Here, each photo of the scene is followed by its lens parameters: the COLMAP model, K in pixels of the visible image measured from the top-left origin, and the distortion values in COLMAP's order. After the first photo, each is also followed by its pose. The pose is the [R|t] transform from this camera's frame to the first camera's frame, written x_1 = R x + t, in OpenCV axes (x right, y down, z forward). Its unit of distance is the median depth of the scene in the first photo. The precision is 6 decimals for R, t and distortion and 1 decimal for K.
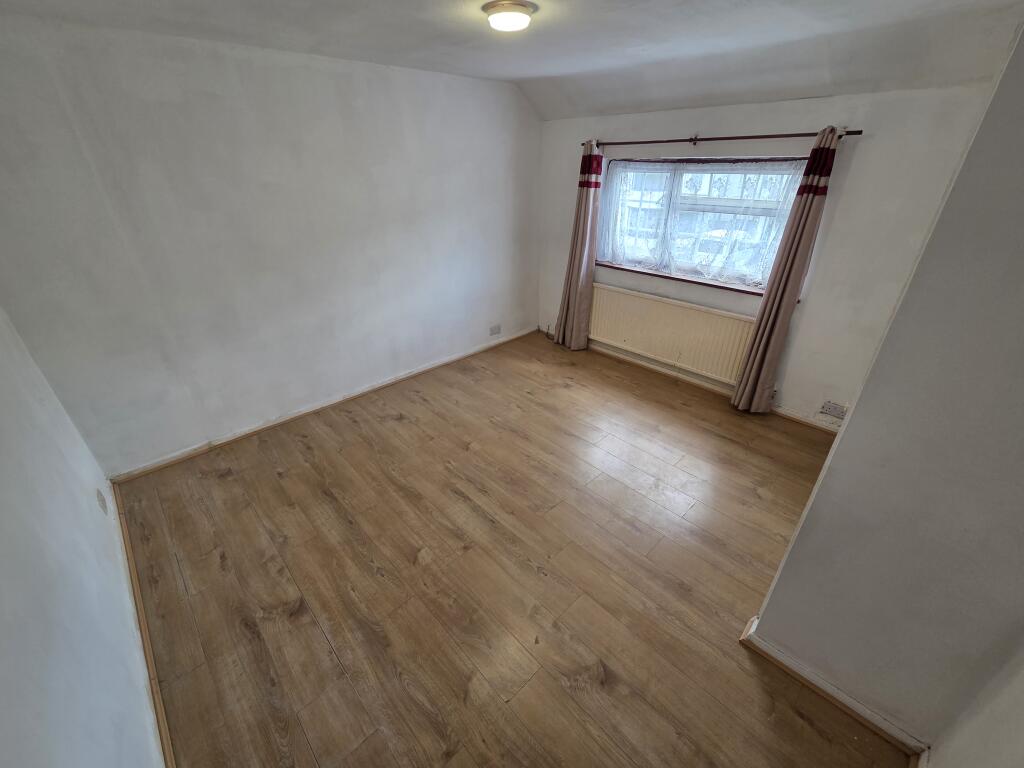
lens RADIAL K [[415.6, 0, 509.4], [0, 415.6, 382.4], [0, 0, 1]] dist [0.002318, -0.000262]
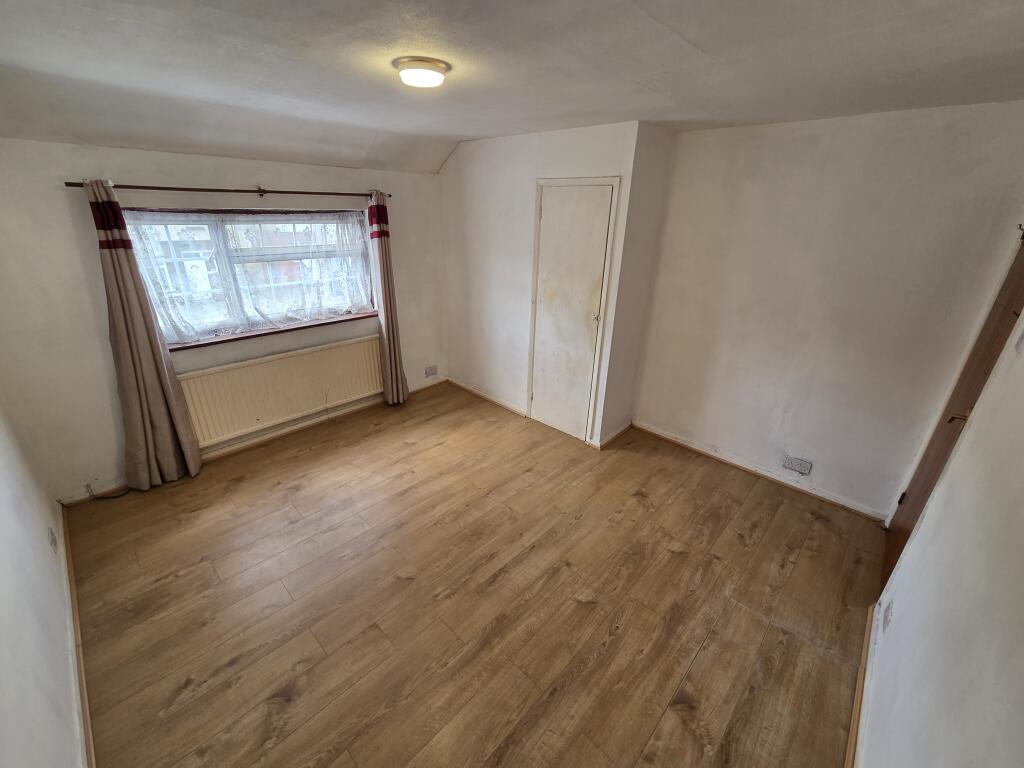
lens RADIAL K [[415.6, 0, 509.4], [0, 415.6, 382.4], [0, 0, 1]] dist [0.002318, -0.000262]
pose [[-0.039670, -0.377470, 0.925172, -0.767110], [0.455758, 0.817142, 0.352936, -0.361187], [-0.889219, 0.435656, 0.139619, 0.659617]]
